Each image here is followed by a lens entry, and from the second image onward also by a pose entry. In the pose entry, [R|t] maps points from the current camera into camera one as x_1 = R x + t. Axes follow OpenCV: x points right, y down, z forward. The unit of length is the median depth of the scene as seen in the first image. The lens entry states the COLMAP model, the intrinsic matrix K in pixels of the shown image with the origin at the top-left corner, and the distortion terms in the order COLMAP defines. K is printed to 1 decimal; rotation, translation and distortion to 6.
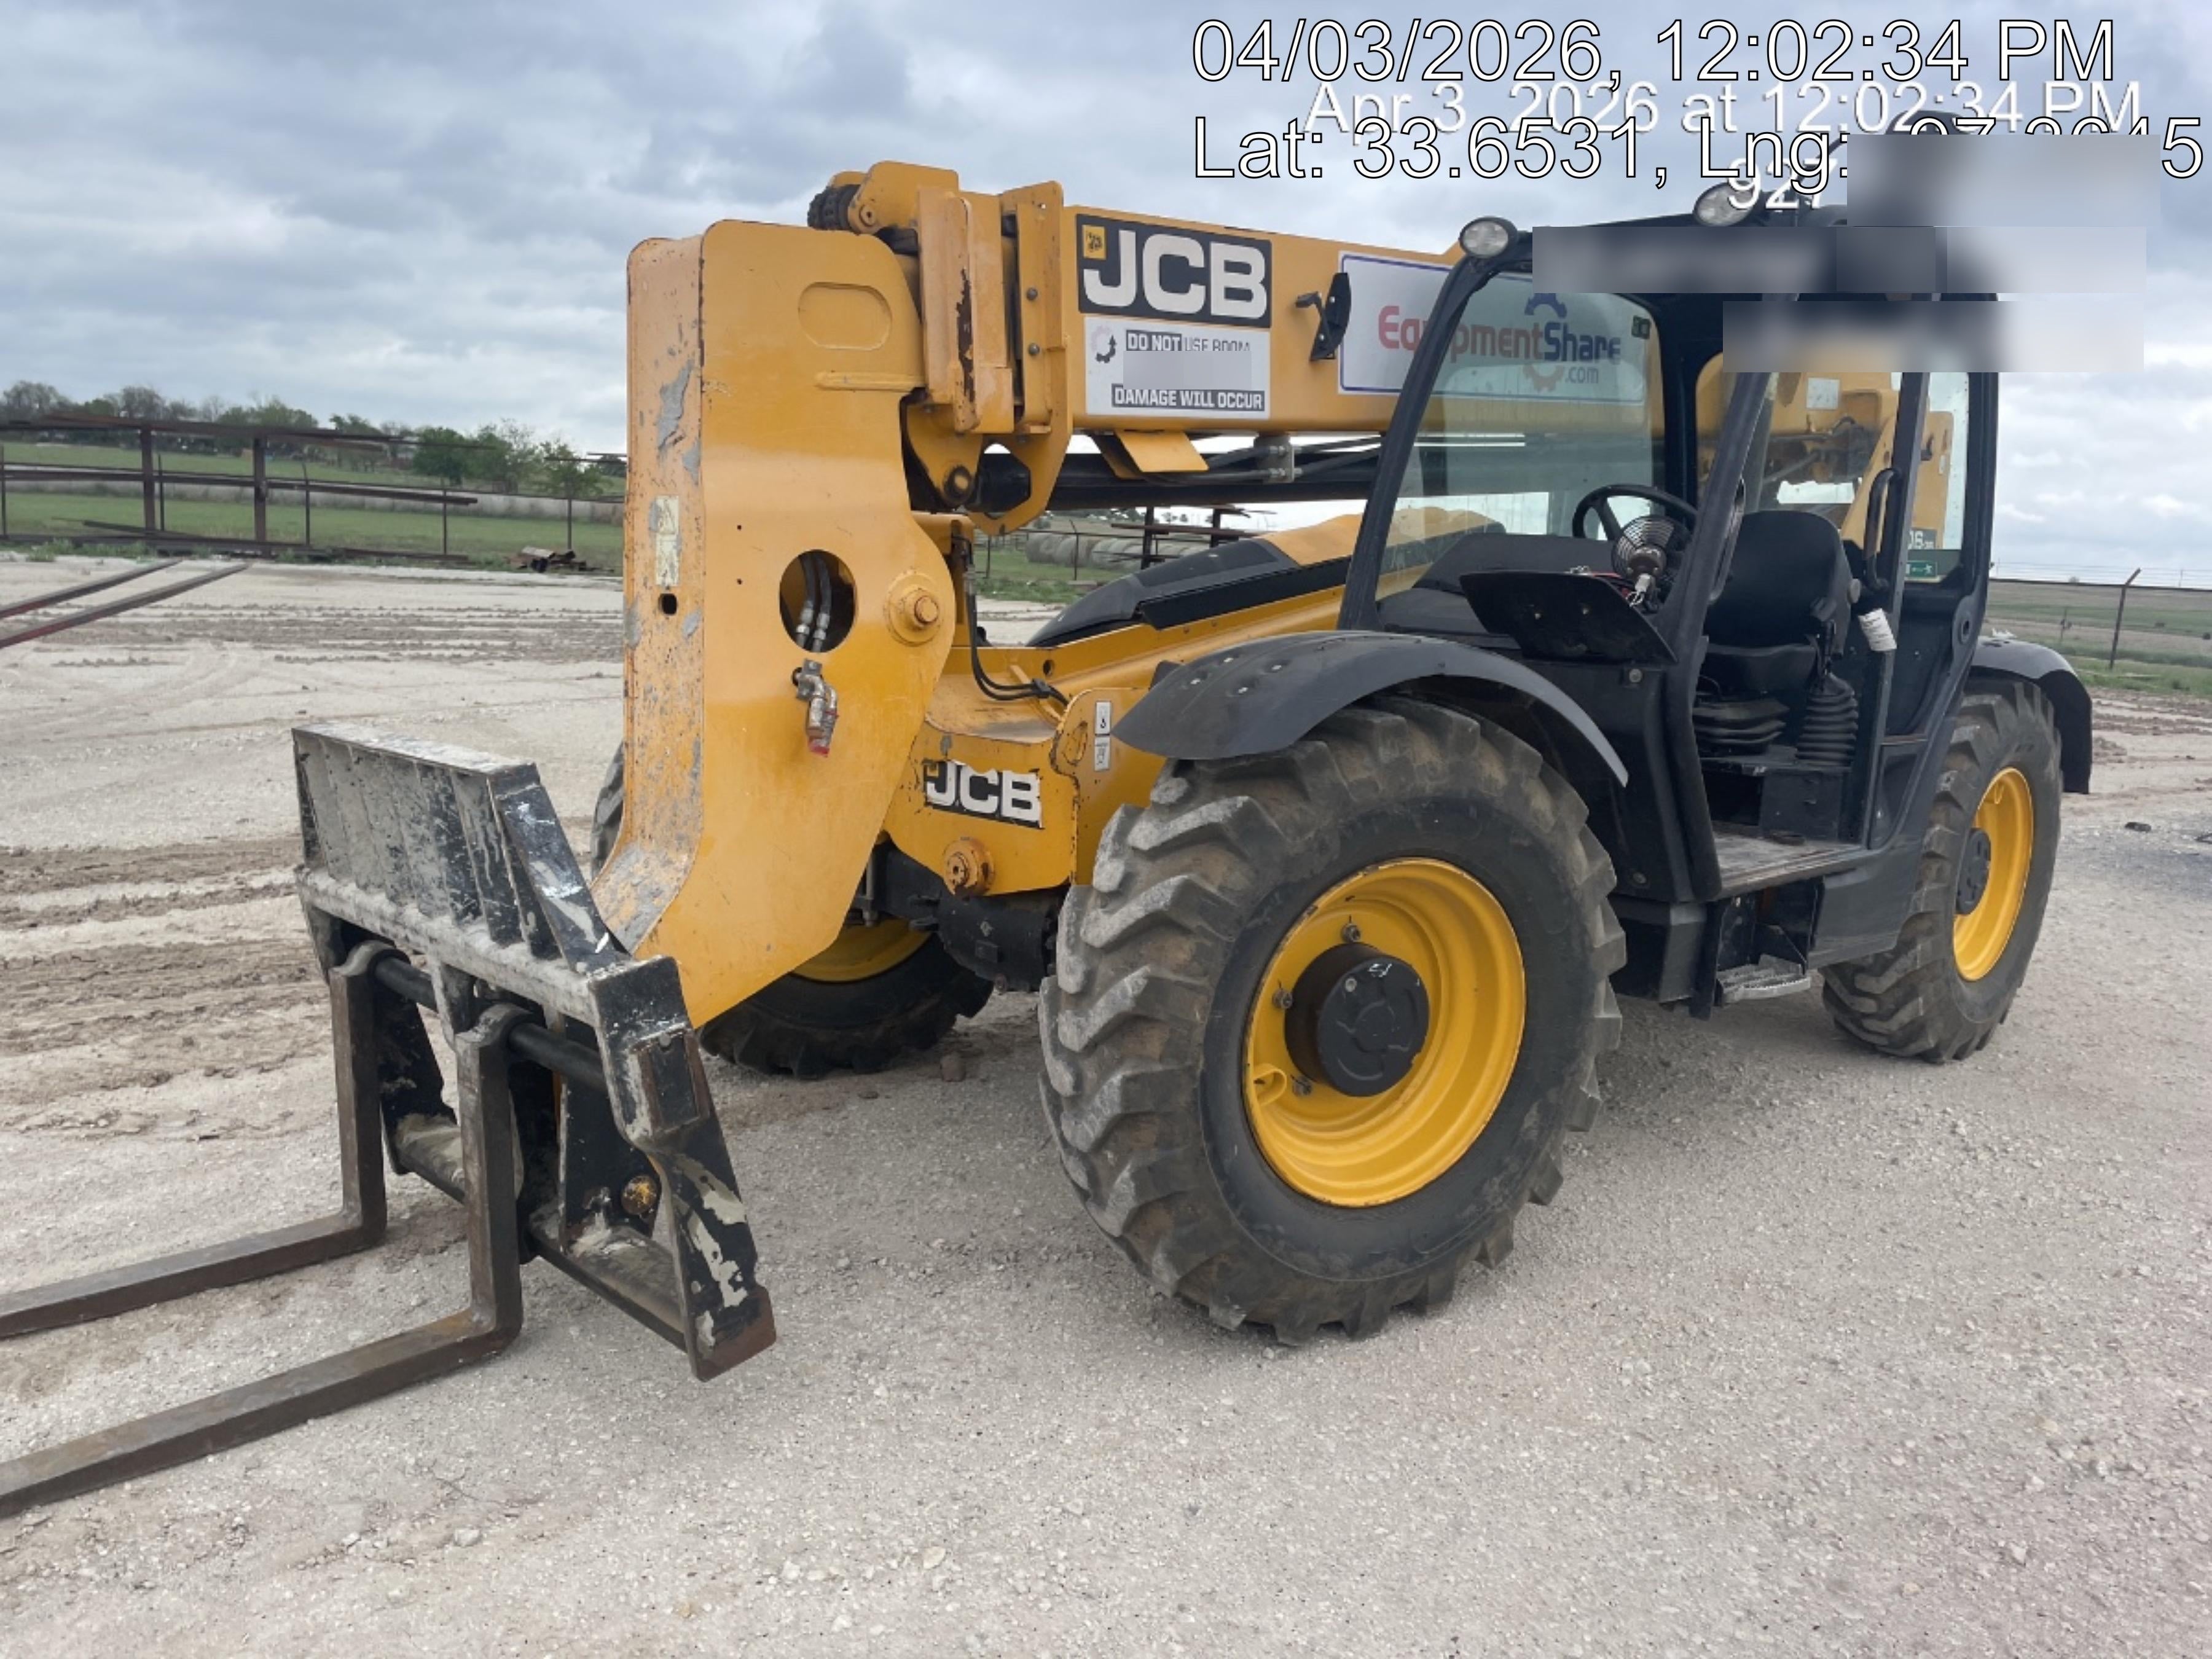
lens RADIAL K [[1603.4, 0, 1111.7], [0, 1603.4, 812.7], [0, 0, 1]] dist [0.125952, -0.126255]
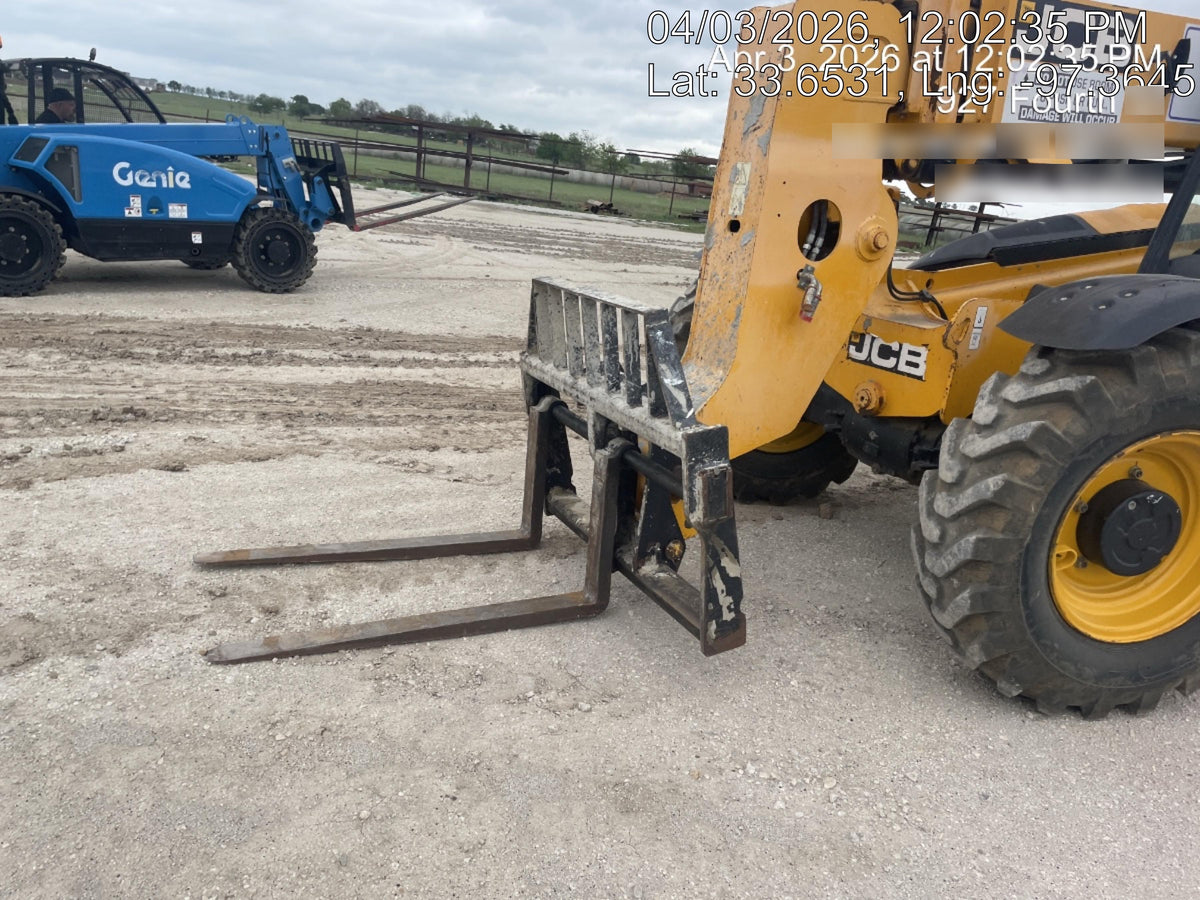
lens RADIAL K [[869.8, 0, 603.1], [0, 869.8, 440.9], [0, 0, 1]] dist [0.125952, -0.126255]
pose [[0.951428, 0.146056, -0.271020, -0.113639], [-0.121169, 0.986904, 0.106484, 0.015823], [0.283023, -0.068473, 0.956666, 0.034862]]
